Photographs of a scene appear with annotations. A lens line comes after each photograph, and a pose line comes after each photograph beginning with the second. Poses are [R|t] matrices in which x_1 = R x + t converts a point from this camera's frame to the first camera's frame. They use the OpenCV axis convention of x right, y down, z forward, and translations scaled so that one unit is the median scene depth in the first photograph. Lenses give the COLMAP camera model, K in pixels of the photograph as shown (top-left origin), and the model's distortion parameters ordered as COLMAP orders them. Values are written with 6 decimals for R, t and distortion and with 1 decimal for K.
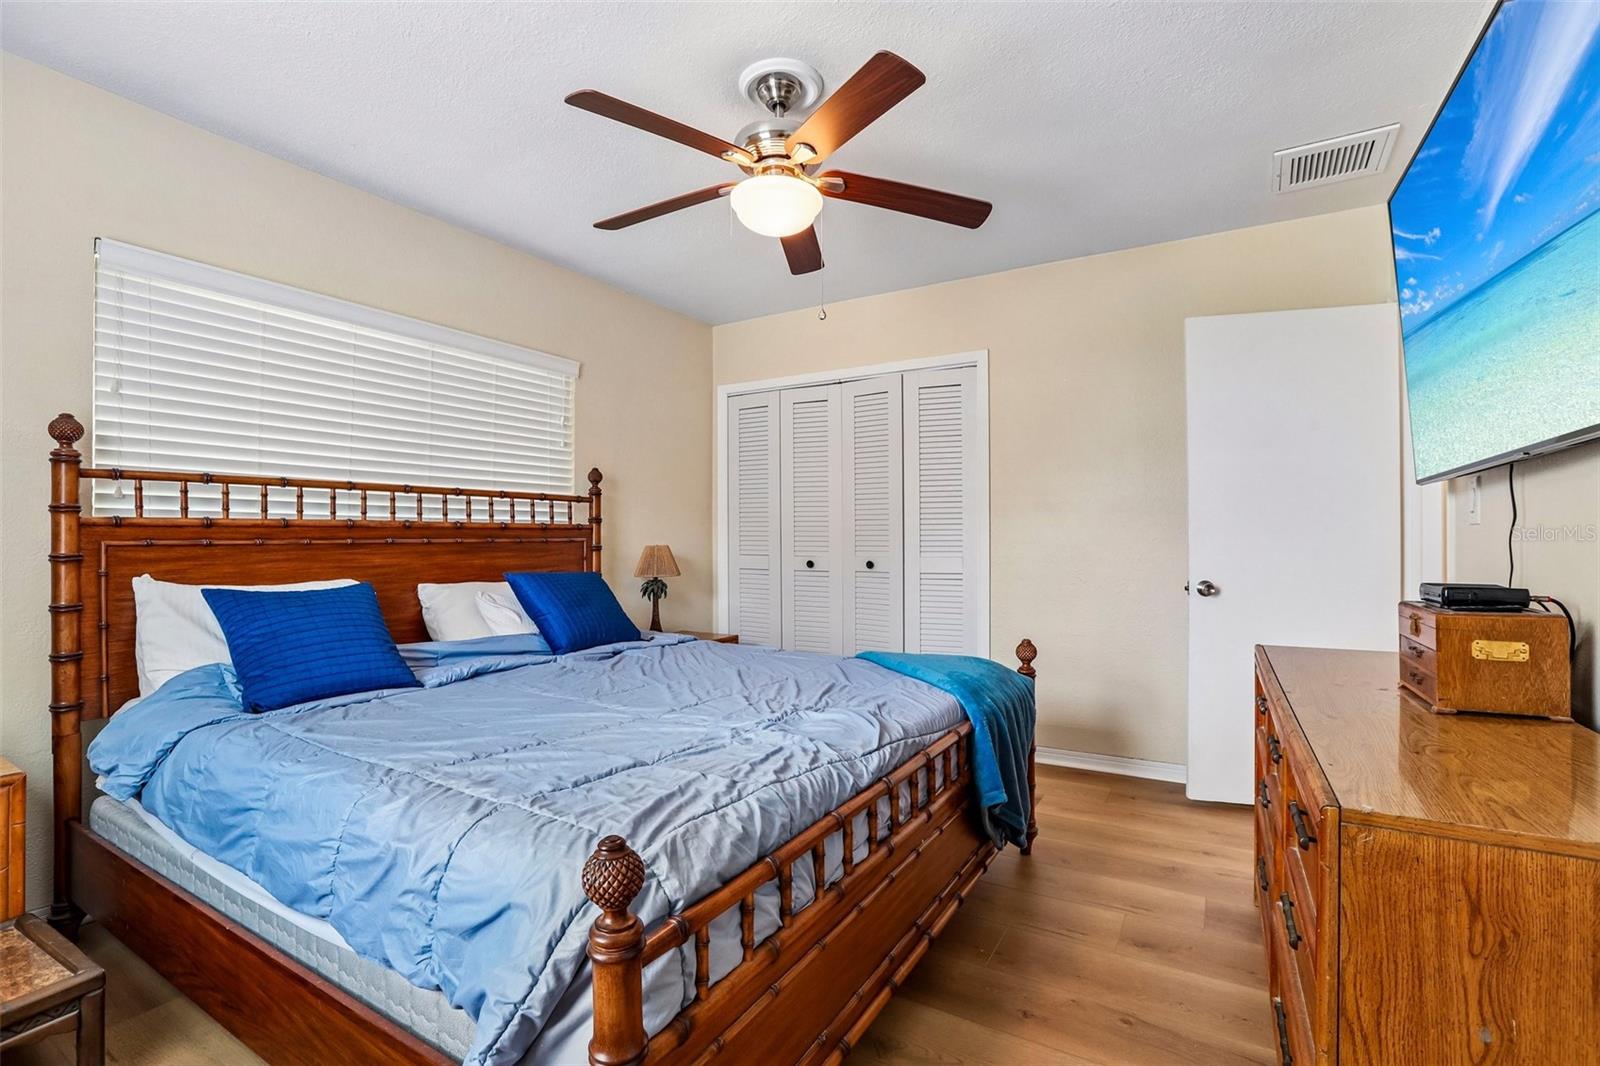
lens RADIAL K [[727.7, 0, 797.9], [0, 727.7, 528.4], [0, 0, 1]] dist [-0.033317, -0.000194]
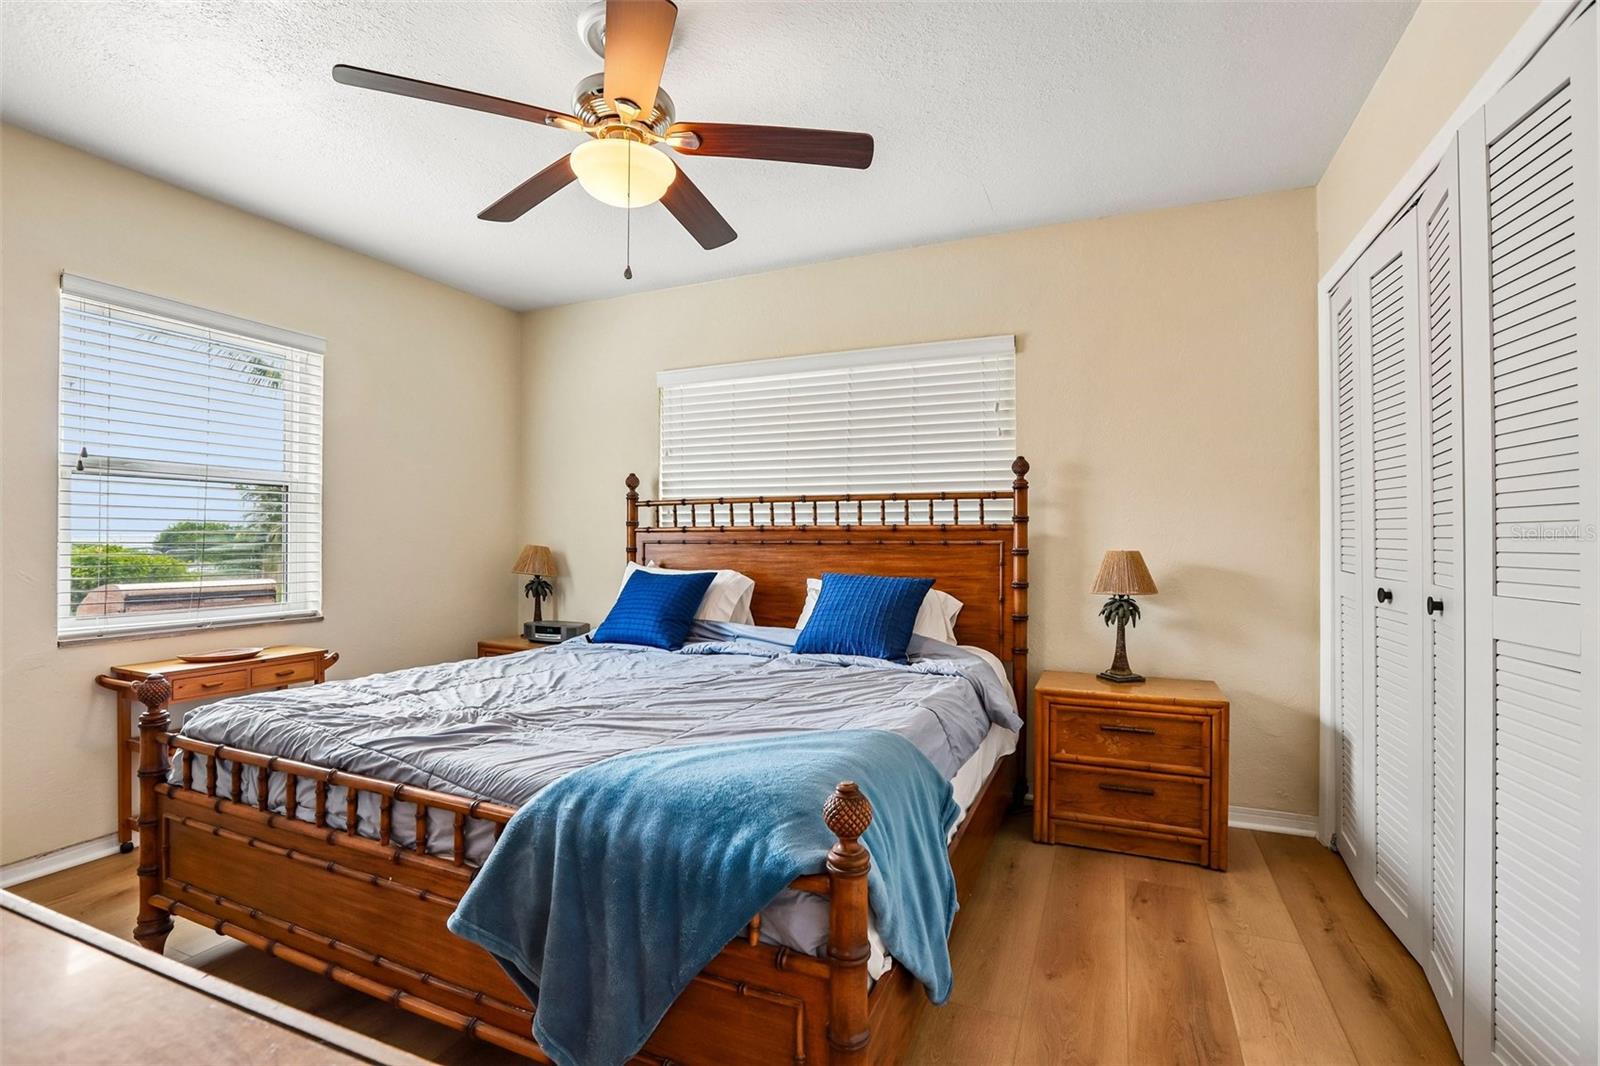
lens RADIAL K [[727.7, 0, 799.6], [0, 727.7, 537.8], [0, 0, 1]] dist [-0.033317, -0.000194]
pose [[0.131853, -0.005514, -0.991254, 0.574466], [0.007458, 0.999962, -0.004570, 0.013615], [0.991241, -0.006790, 0.131889, 0.720986]]
